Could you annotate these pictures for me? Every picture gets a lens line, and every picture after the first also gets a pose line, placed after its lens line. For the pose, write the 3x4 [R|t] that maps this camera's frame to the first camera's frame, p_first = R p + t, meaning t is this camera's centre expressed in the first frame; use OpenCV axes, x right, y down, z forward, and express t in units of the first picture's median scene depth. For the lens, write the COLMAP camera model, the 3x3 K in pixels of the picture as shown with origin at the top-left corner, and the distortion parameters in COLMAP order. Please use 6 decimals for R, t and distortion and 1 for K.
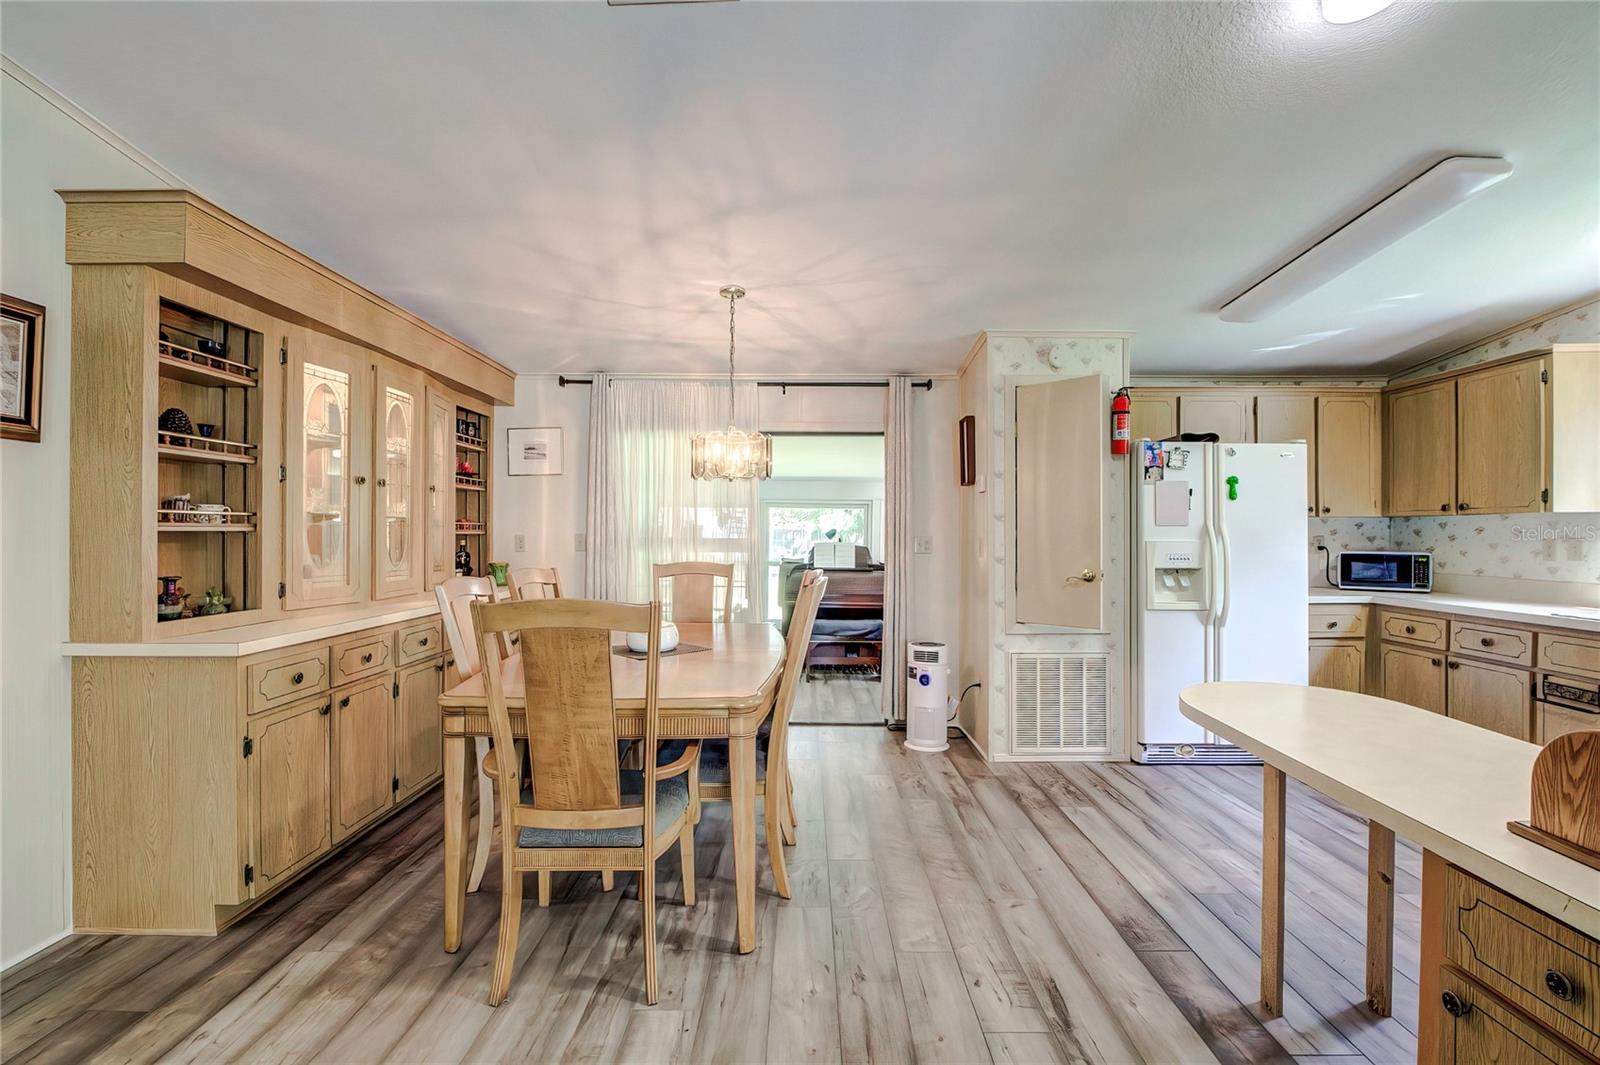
lens RADIAL K [[705.1, 0, 788.0], [0, 705.1, 533.9], [0, 0, 1]] dist [-0.019201, 0.003851]
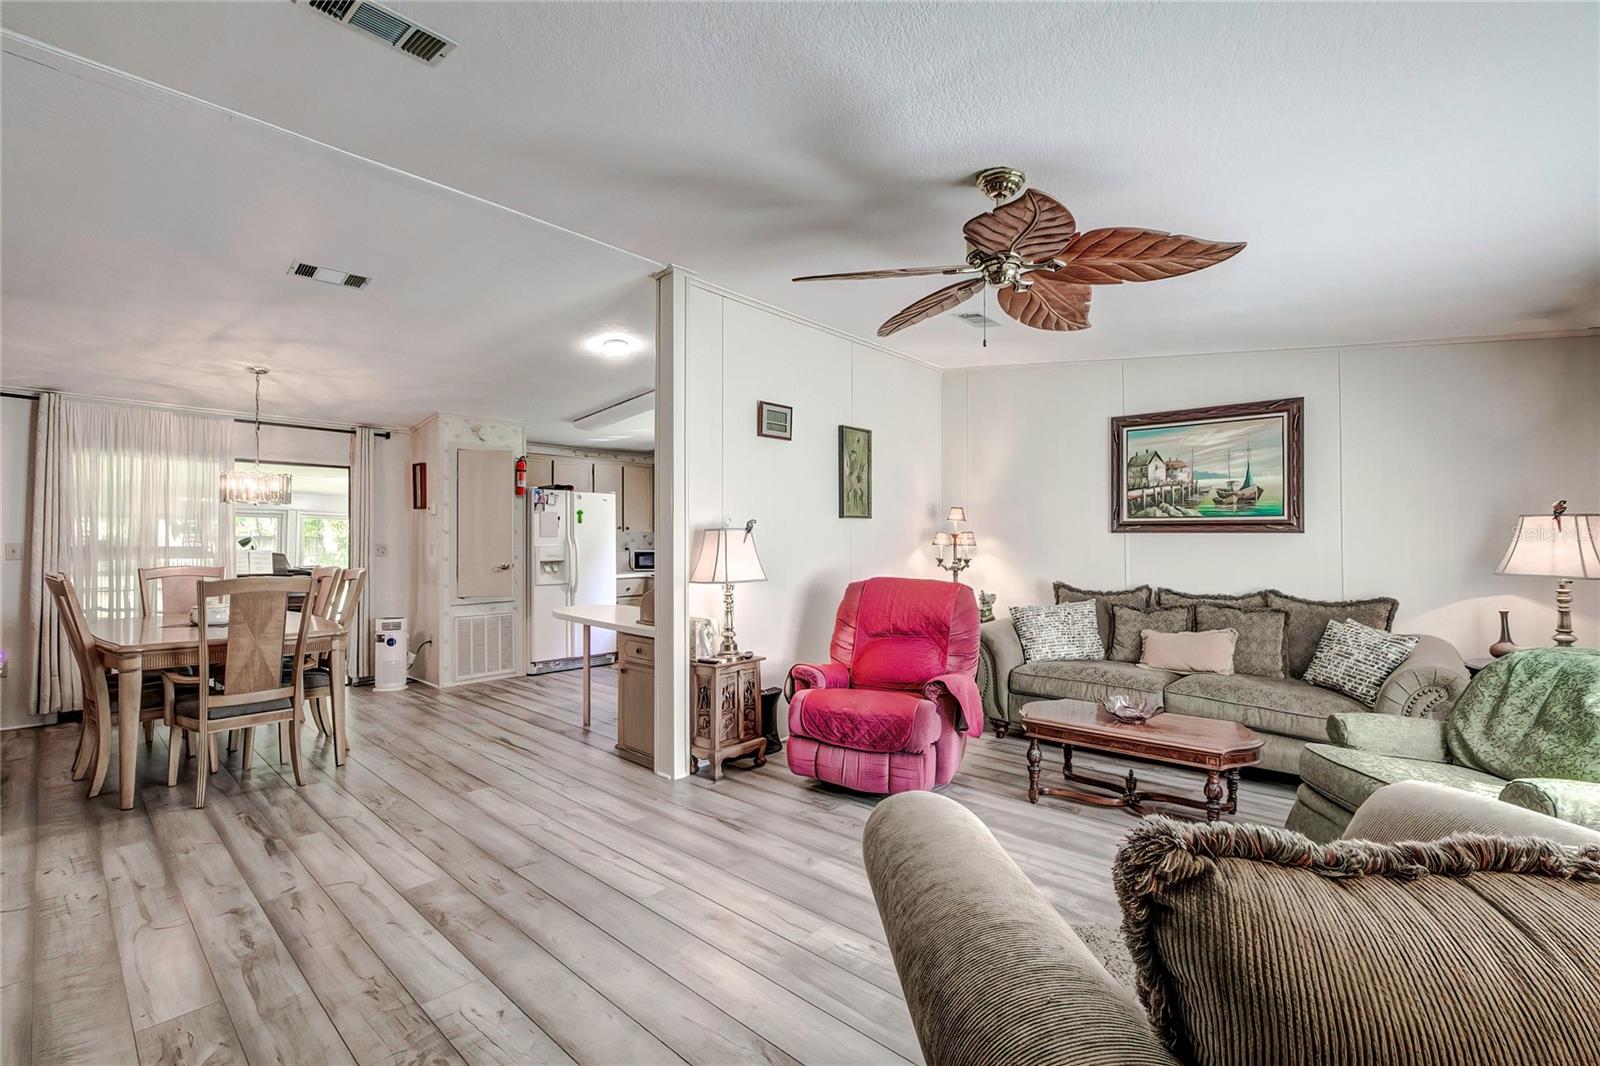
lens RADIAL K [[705.1, 0, 807.2], [0, 705.1, 534.0], [0, 0, 1]] dist [-0.019201, 0.003851]
pose [[0.655714, 0.005387, 0.754990, -0.353661], [0.001327, 0.999965, -0.008287, -0.003875], [-0.755008, 0.006435, 0.655684, -0.634976]]
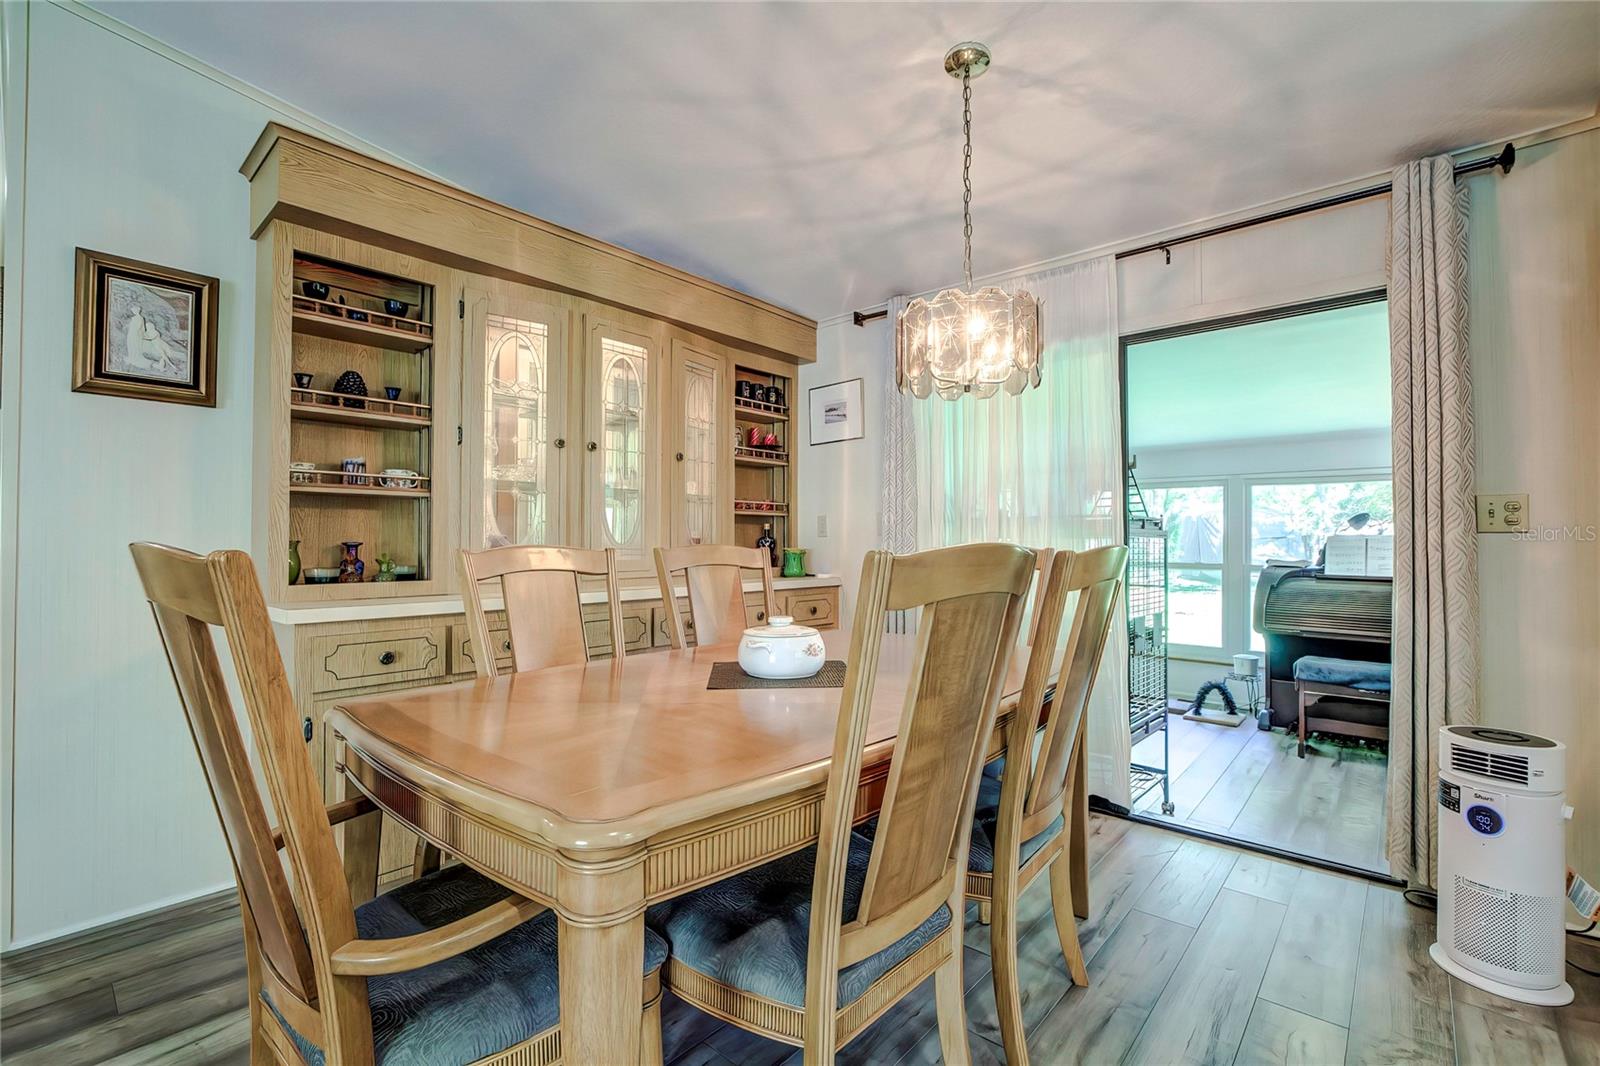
lens RADIAL K [[705.1, 0, 801.0], [0, 705.1, 530.8], [0, 0, 1]] dist [-0.019201, 0.003851]
pose [[0.764643, -0.013390, -0.644314, 0.157591], [-0.000782, 0.999764, -0.021705, 0.043757], [0.644453, 0.017100, 0.764453, 0.427768]]
